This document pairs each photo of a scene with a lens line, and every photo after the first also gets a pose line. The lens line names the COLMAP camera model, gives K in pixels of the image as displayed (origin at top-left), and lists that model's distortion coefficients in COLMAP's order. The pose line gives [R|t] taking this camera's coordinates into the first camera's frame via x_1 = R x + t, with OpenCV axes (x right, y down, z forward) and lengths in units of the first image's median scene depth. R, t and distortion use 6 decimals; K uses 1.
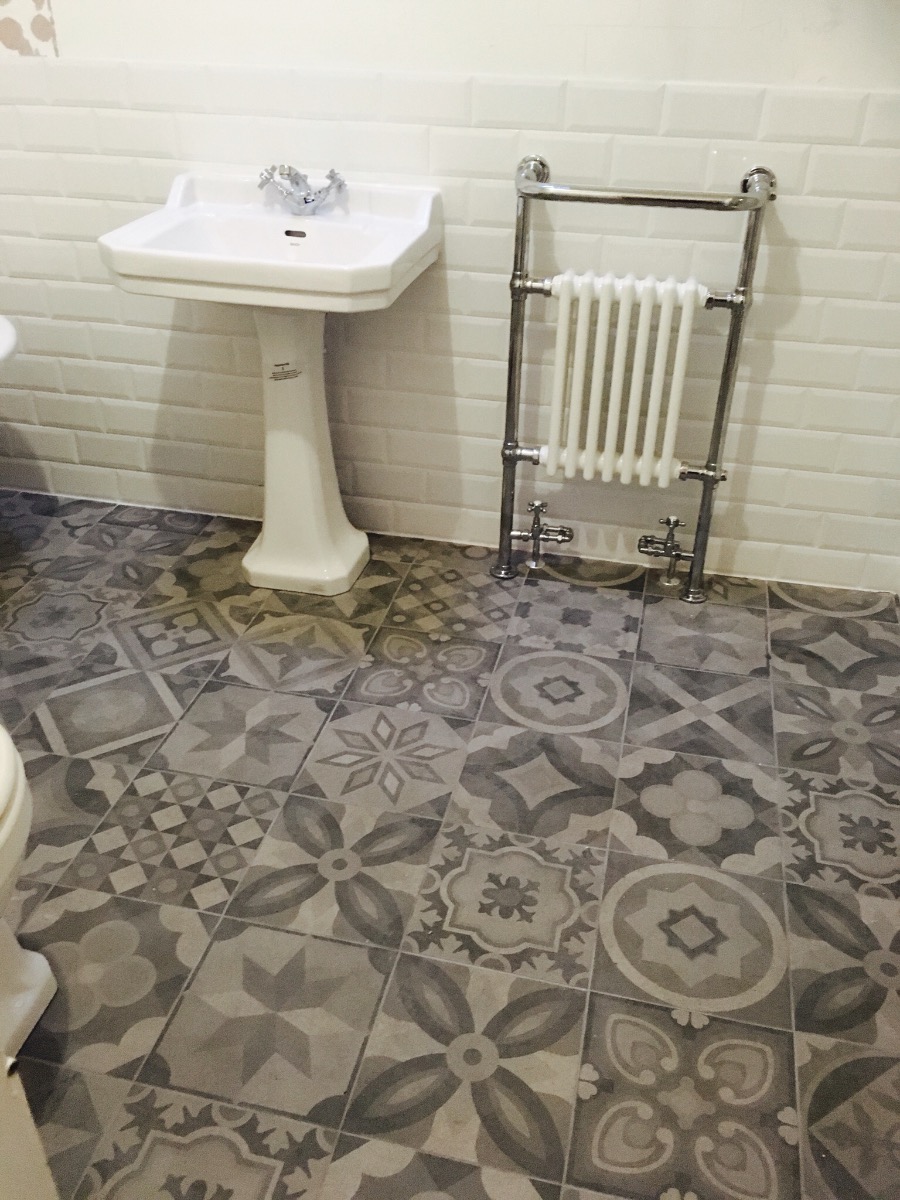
lens RADIAL K [[1024.1, 0, 450.0], [0, 1024.1, 600.0], [0, 0, 1]] dist [0.087844, -0.139315]
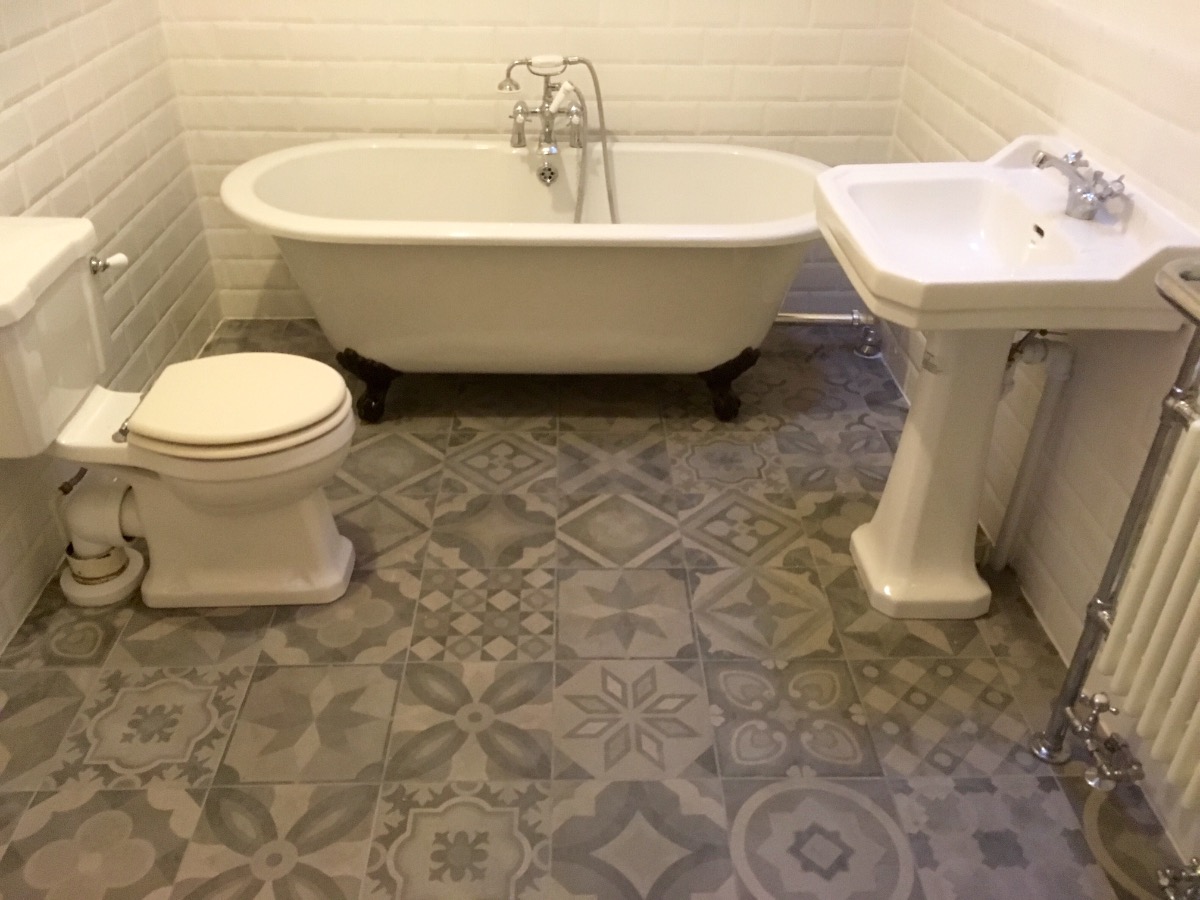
lens RADIAL K [[1024.1, 0, 591.4], [0, 1024.1, 444.8], [0, 0, 1]] dist [0.087844, -0.139315]
pose [[0.245491, 0.497507, -0.831998, 0.606867], [-0.511374, 0.795593, 0.324851, -0.345084], [0.823548, 0.345714, 0.449724, 0.448856]]
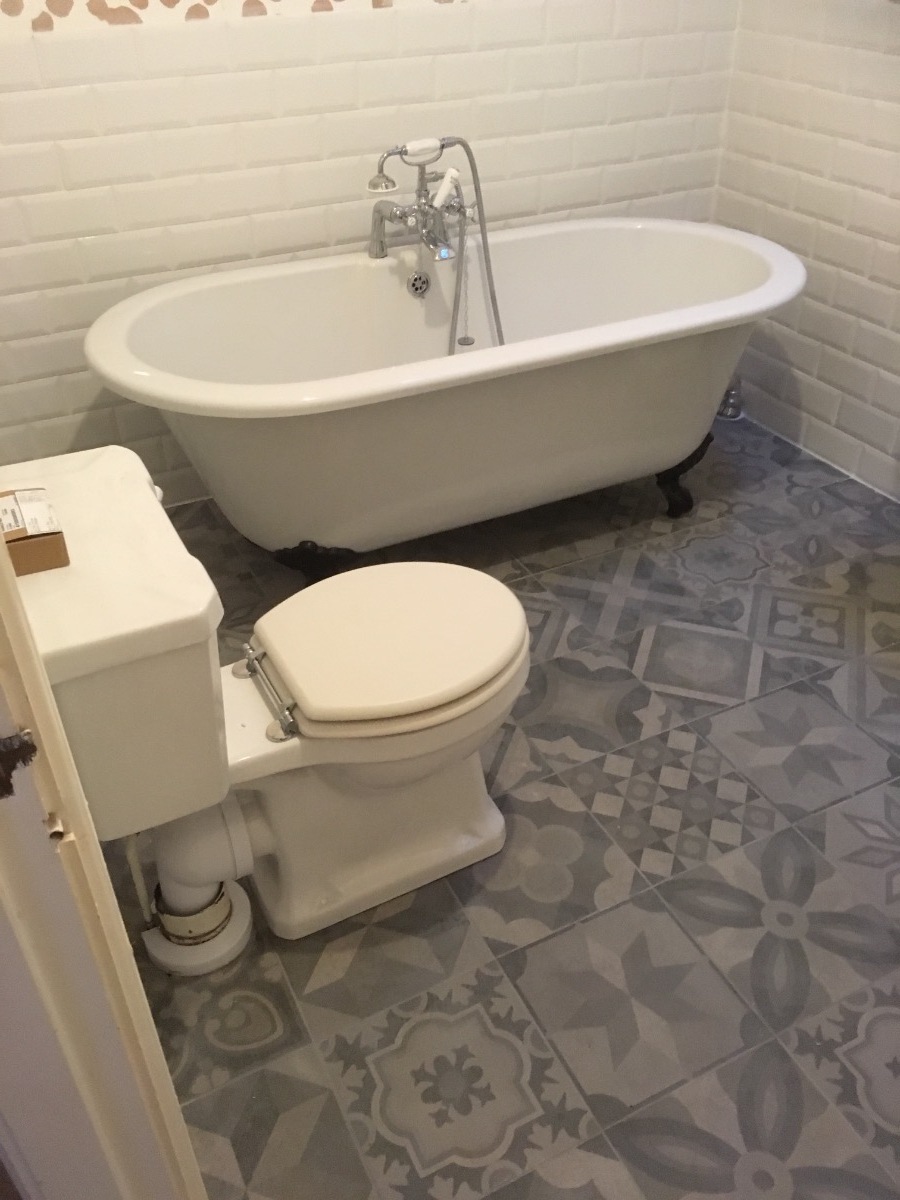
lens RADIAL K [[1024.1, 0, 450.0], [0, 1024.1, 600.0], [0, 0, 1]] dist [0.087844, -0.139315]
pose [[0.640737, 0.421773, -0.641532, 0.156037], [-0.380137, 0.900258, 0.212205, -0.075805], [0.667047, 0.107902, 0.737160, 0.068868]]
